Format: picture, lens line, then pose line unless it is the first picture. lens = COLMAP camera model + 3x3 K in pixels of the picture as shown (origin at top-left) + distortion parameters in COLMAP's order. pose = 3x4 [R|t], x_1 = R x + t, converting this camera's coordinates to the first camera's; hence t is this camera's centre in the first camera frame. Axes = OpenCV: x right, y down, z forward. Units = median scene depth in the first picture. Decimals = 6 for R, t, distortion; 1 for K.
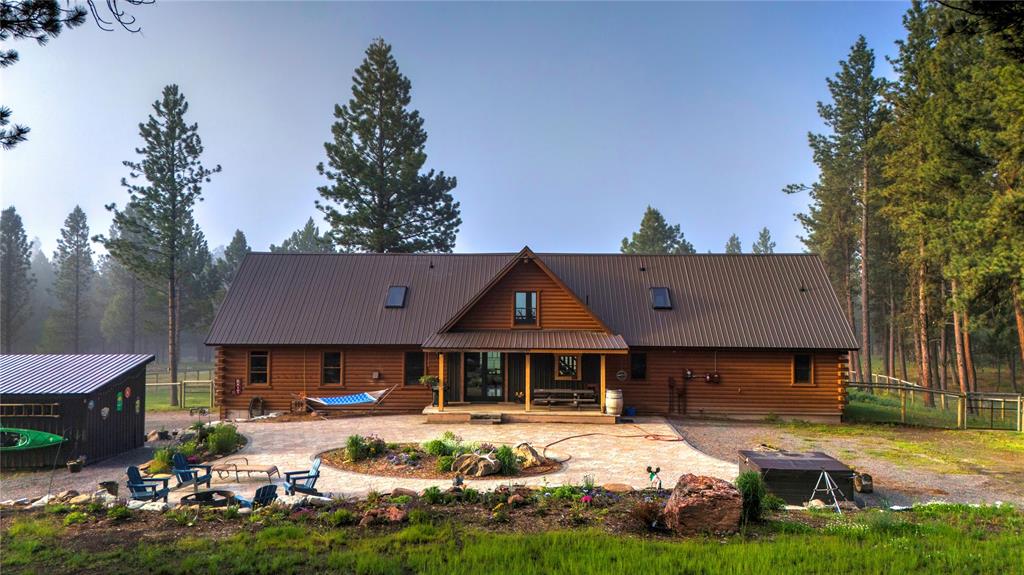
lens RADIAL K [[762.8, 0, 512.0], [0, 762.8, 287.5], [0, 0, 1]] dist [0.078763, -0.078652]
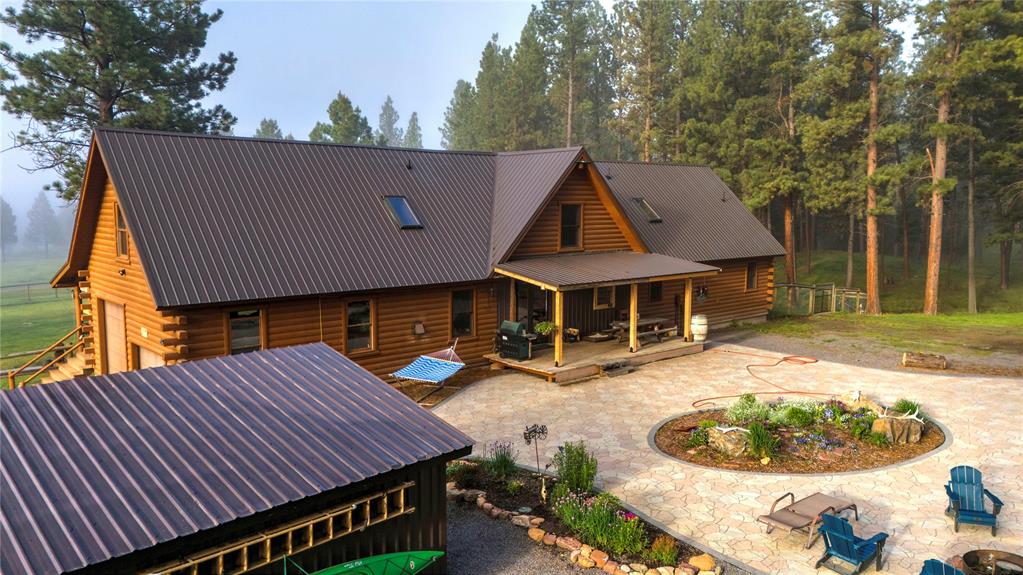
lens RADIAL K [[762.0, 0, 511.5], [0, 762.0, 287.5], [0, 0, 1]] dist [0.078763, -0.078652]
pose [[0.708872, -0.084025, 0.700315, -0.598649], [-0.022158, 0.989736, 0.141179, -0.021079], [-0.704989, -0.115596, 0.699734, 0.464251]]
